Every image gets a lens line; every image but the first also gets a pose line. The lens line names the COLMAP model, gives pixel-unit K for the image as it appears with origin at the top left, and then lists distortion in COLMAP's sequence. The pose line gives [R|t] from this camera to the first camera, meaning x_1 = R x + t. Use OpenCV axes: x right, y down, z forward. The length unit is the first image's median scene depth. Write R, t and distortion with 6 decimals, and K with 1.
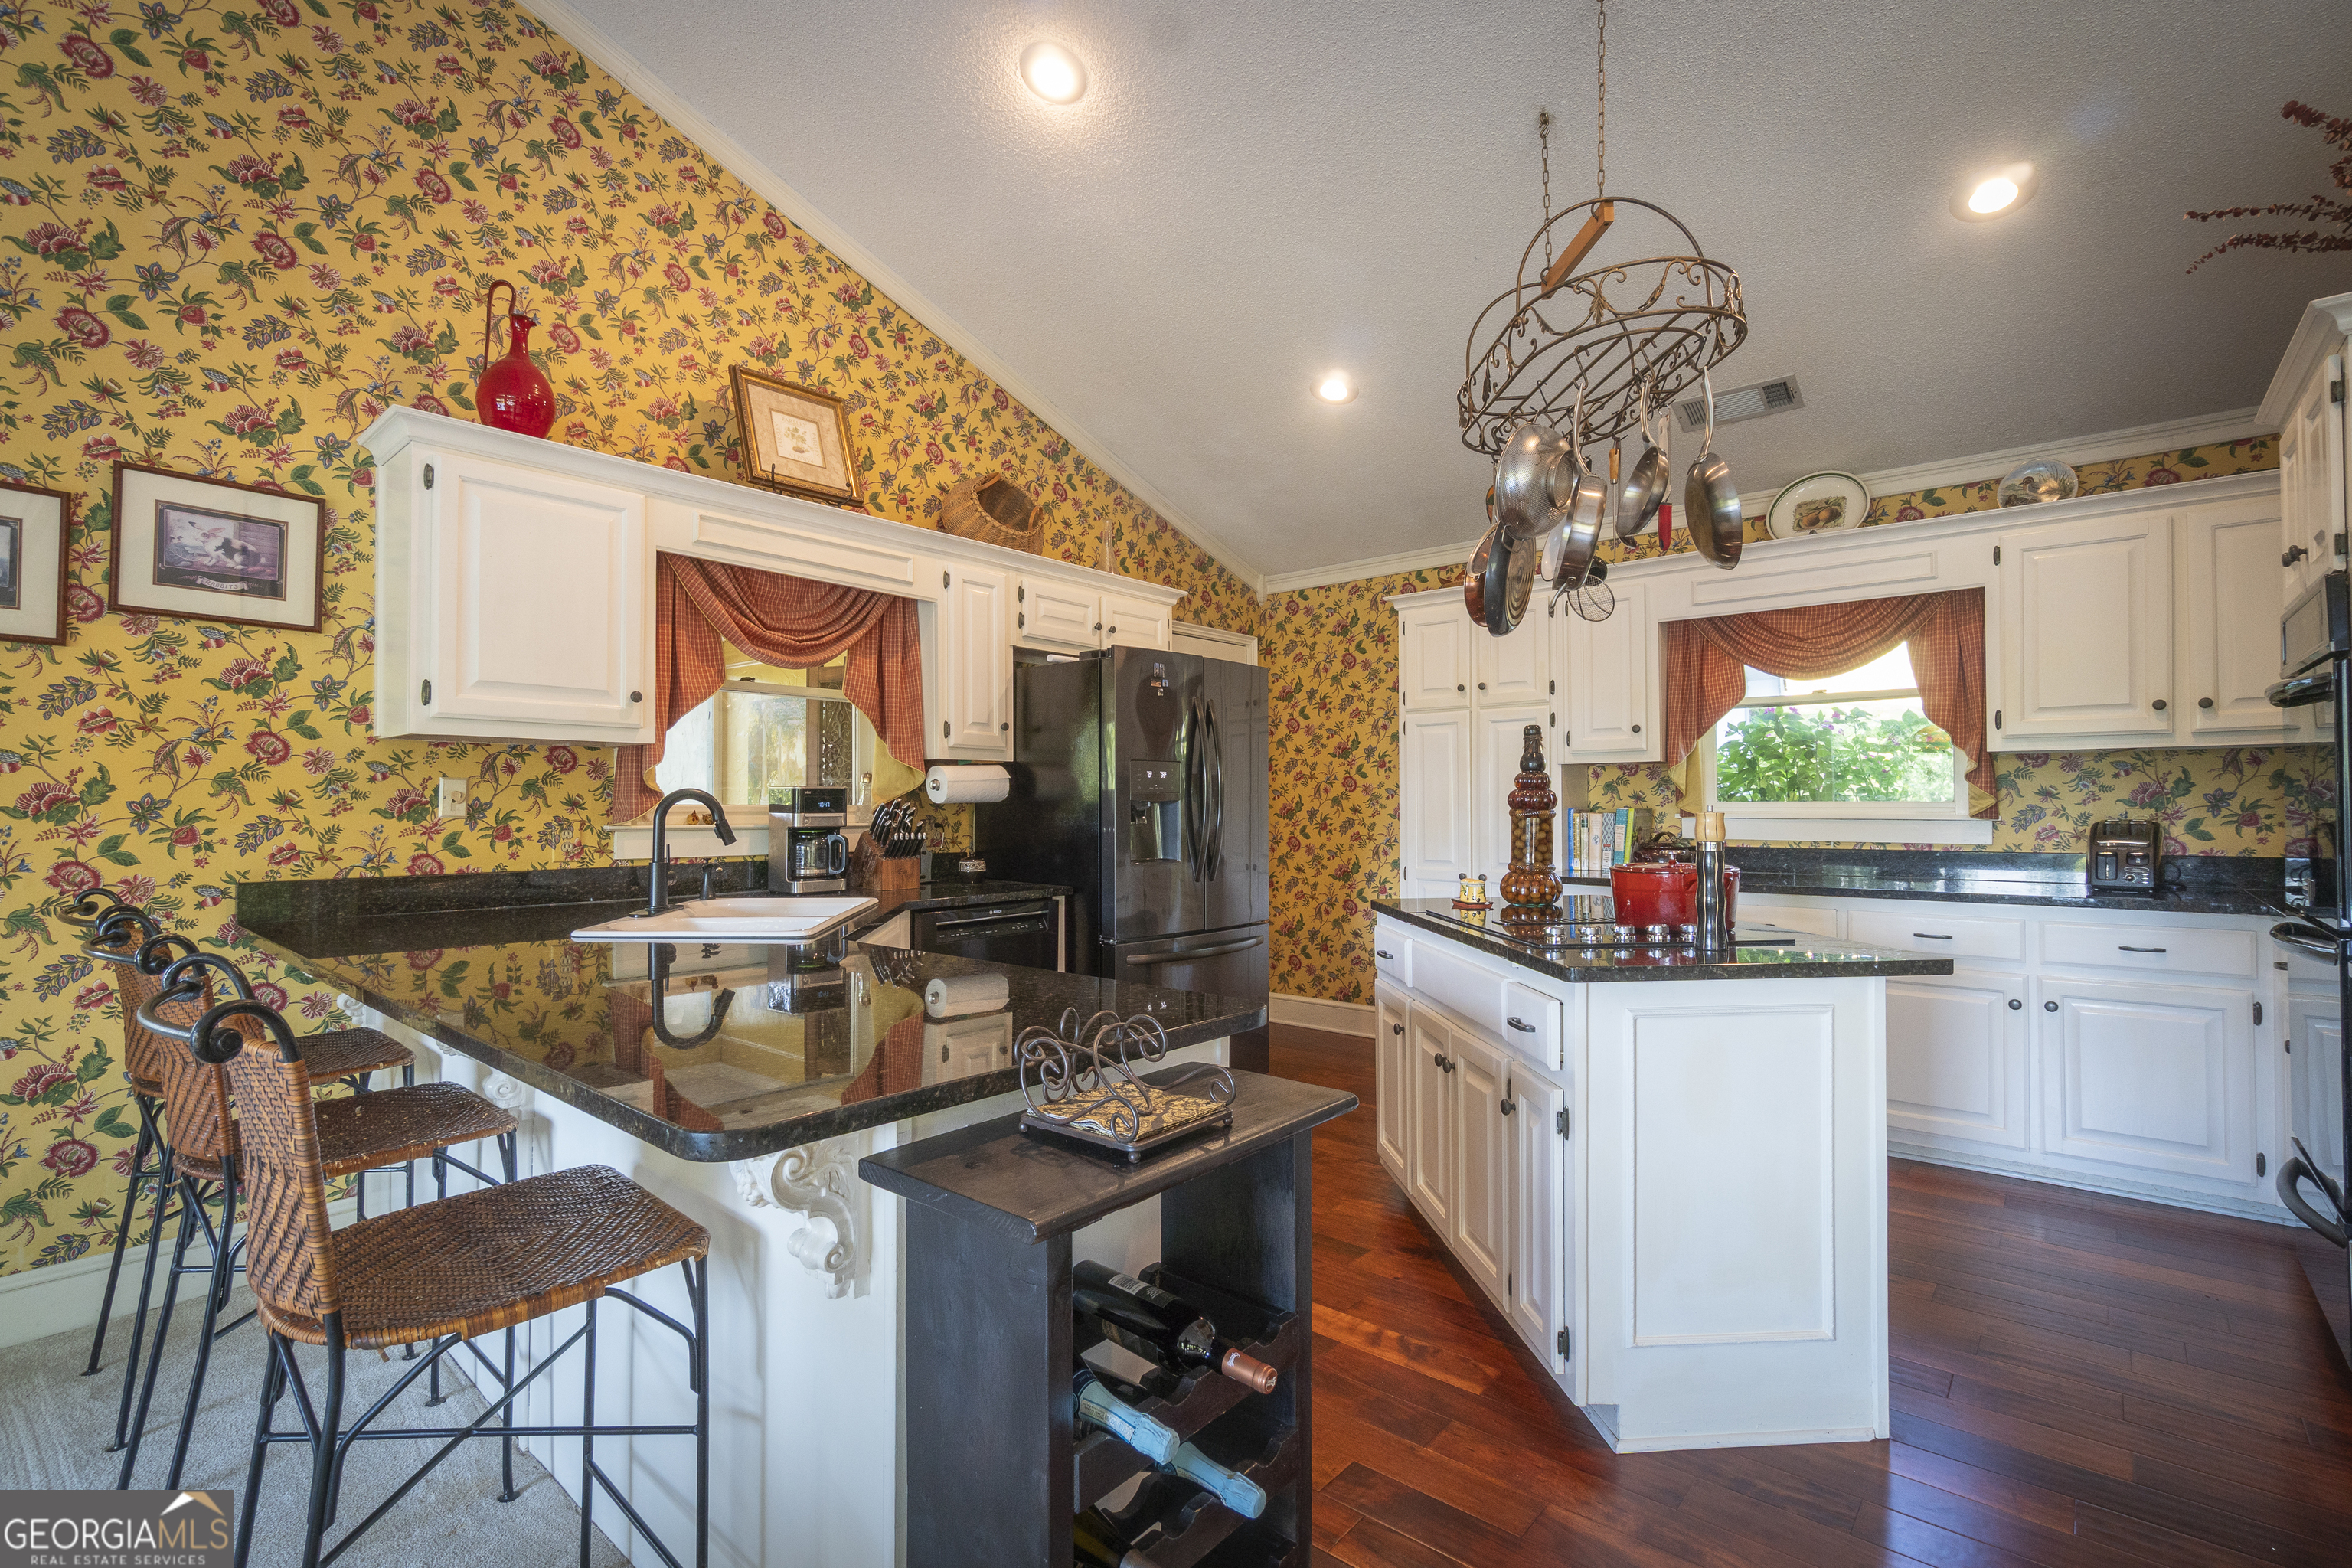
lens RADIAL K [[1006.1, 0, 1176.0], [0, 1006.1, 785.6], [0, 0, 1]] dist [-0.004441, 0.000430]
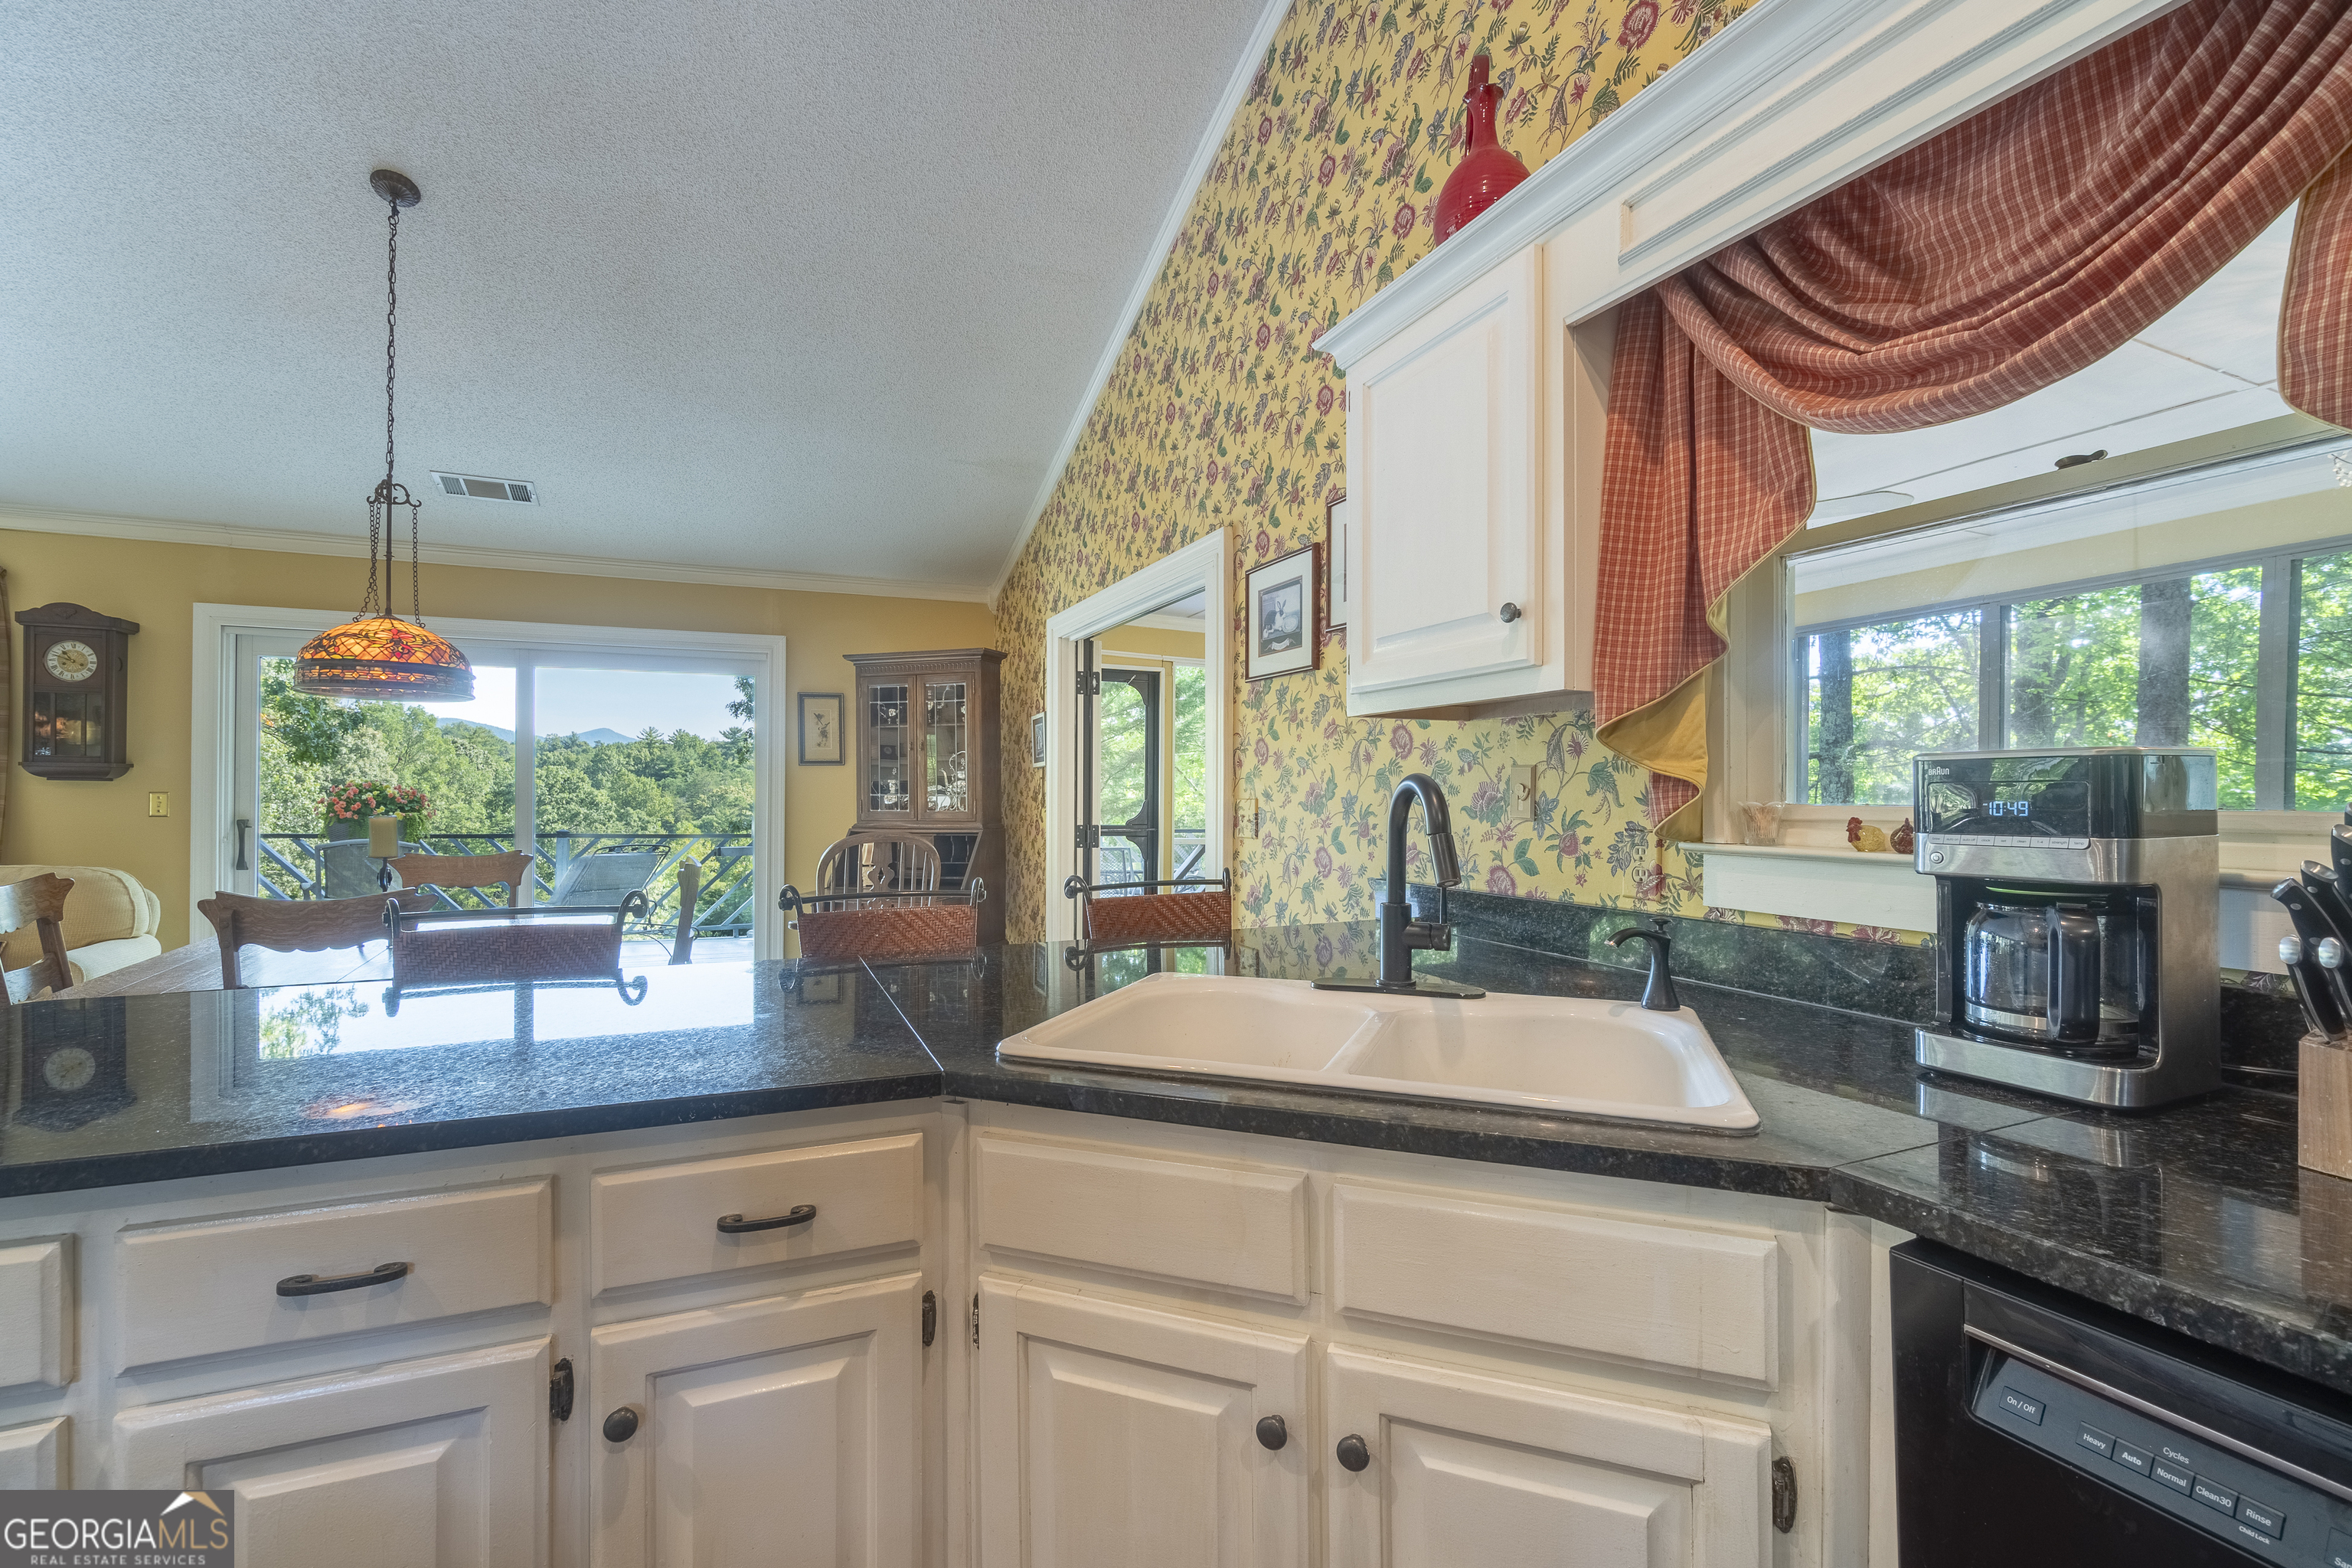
lens RADIAL K [[1025.0, 0, 1182.8], [0, 1025.0, 787.3], [0, 0, 1]] dist [-0.001248, 0.001203]
pose [[-0.438503, -0.004765, -0.898717, 0.052655], [0.018000, 0.999739, -0.014083, 0.012159], [0.898550, -0.022352, -0.438302, 0.935713]]
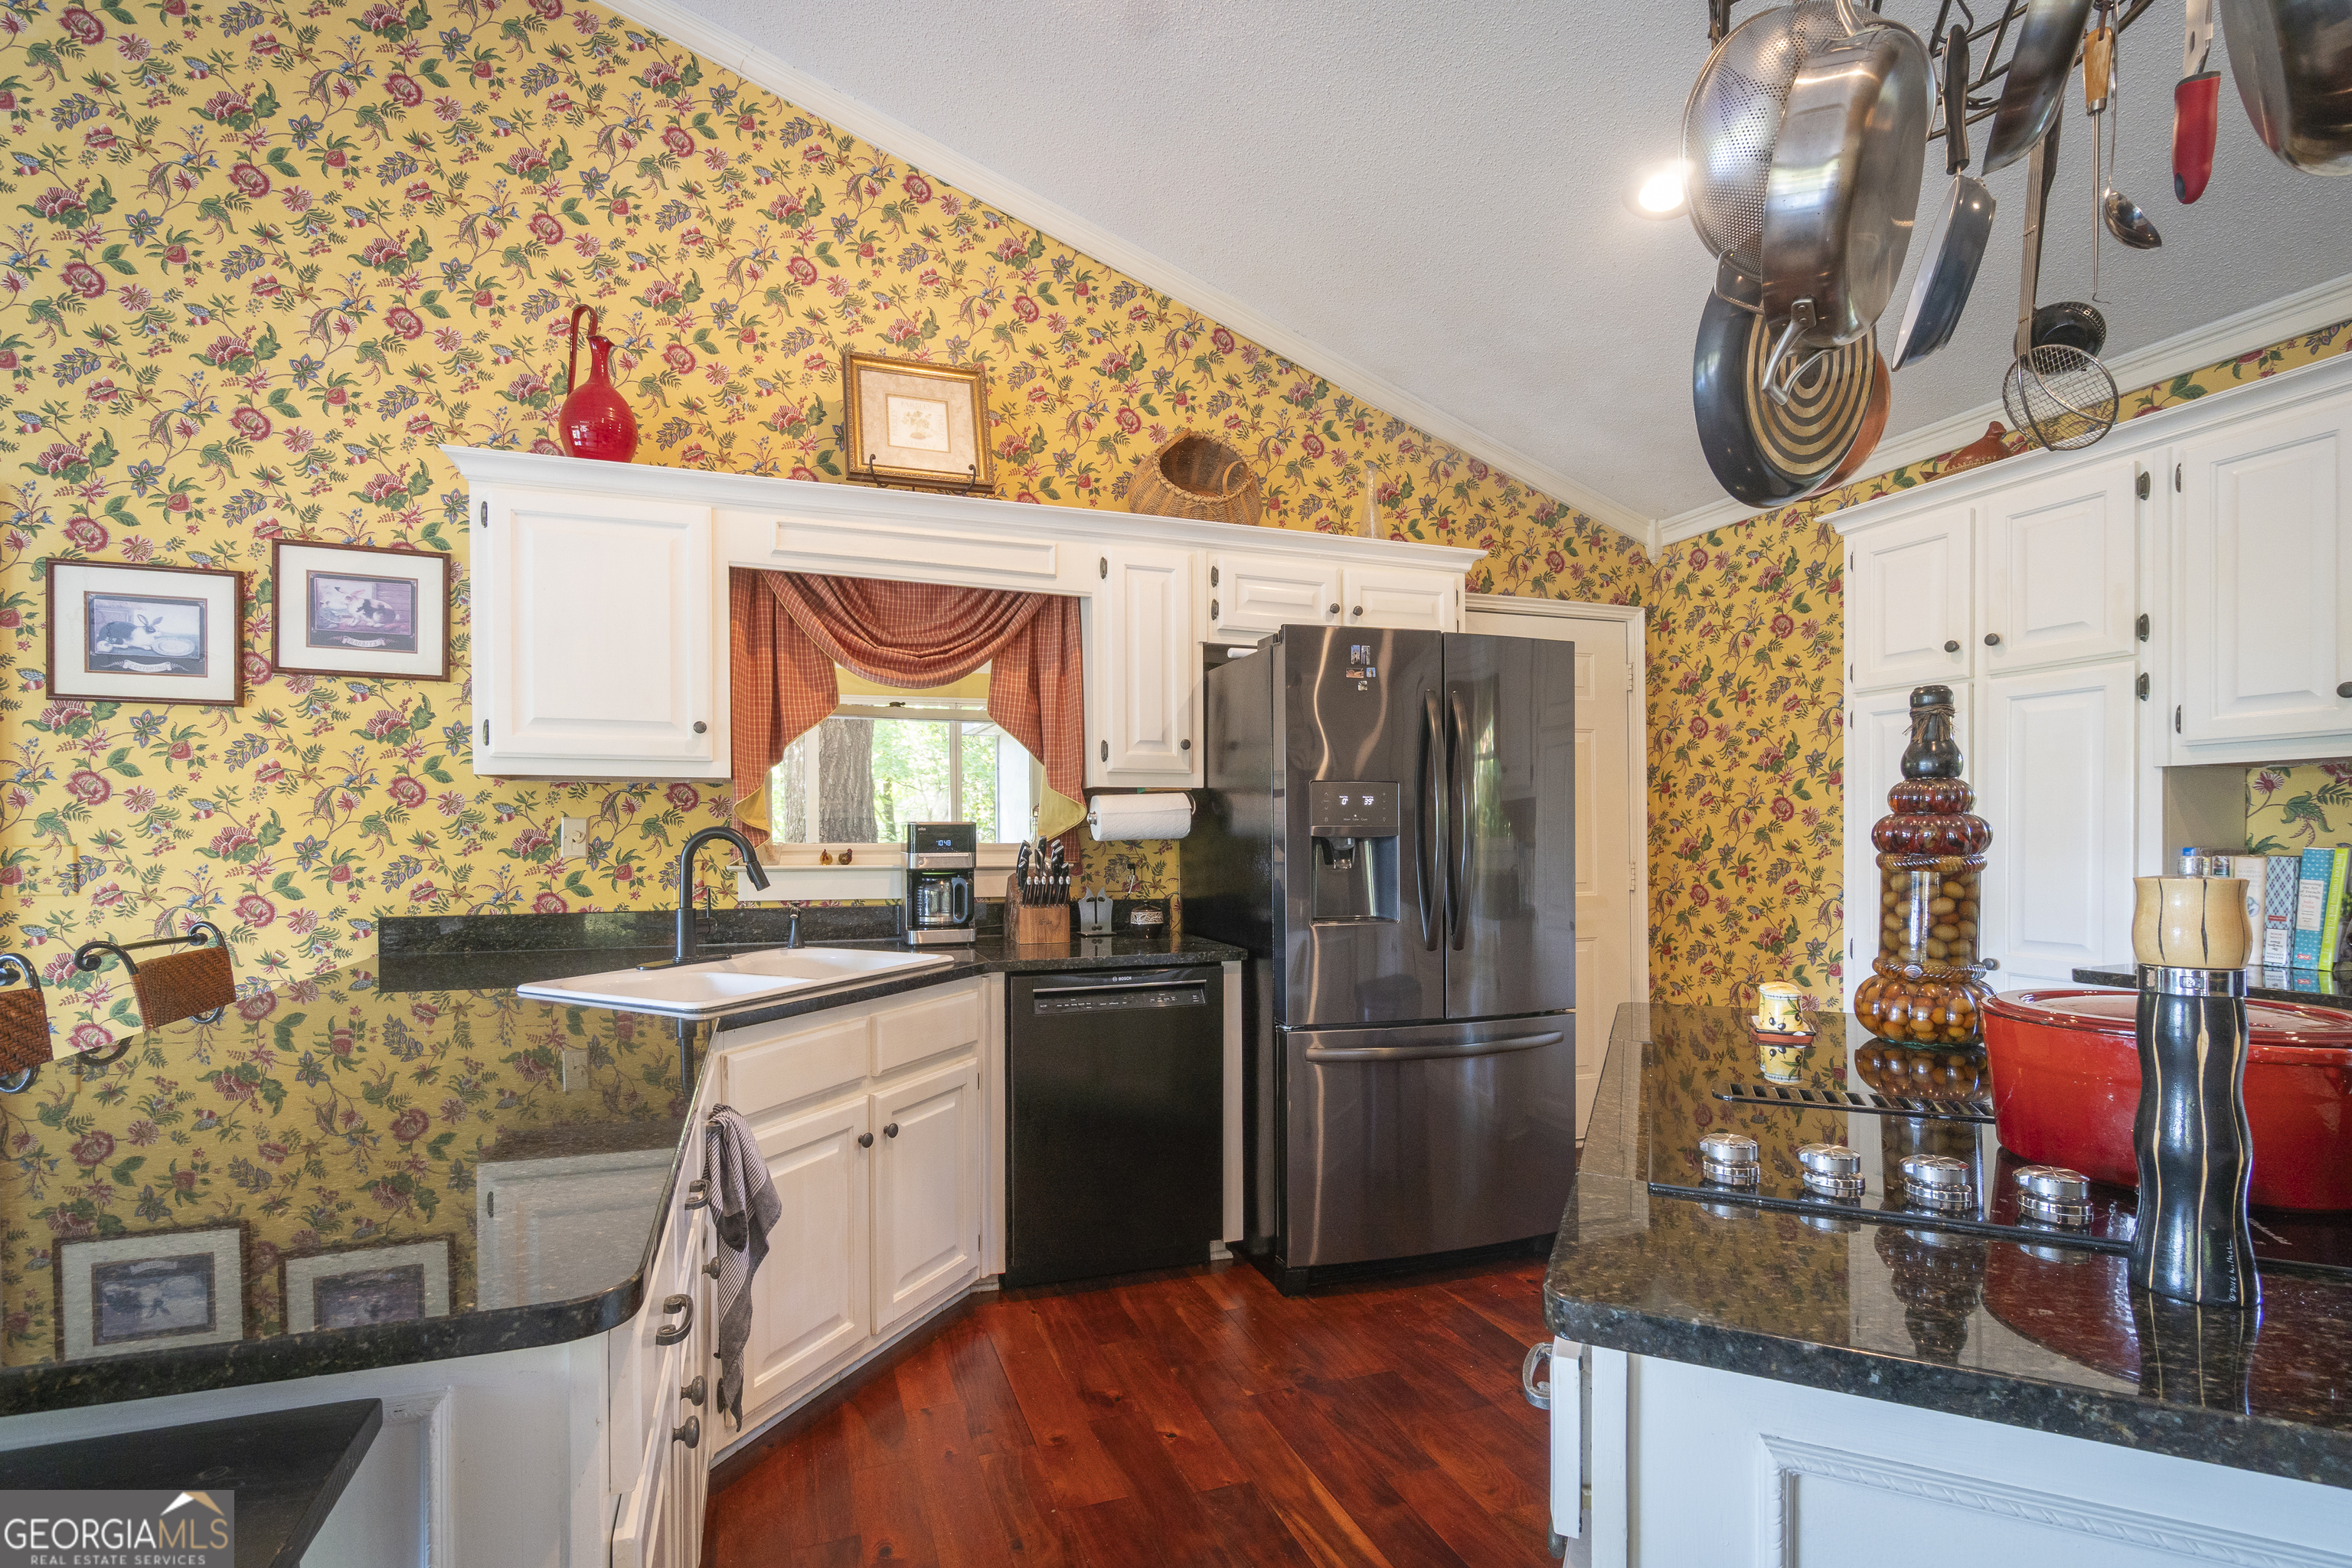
lens RADIAL K [[1025.0, 0, 1144.1], [0, 1025.0, 843.9], [0, 0, 1]] dist [-0.001248, 0.001203]
pose [[0.868724, 0.000383, -0.495296, 0.243661], [0.012079, 0.999686, 0.021959, 0.002470], [0.495149, -0.025060, 0.868446, 0.328733]]
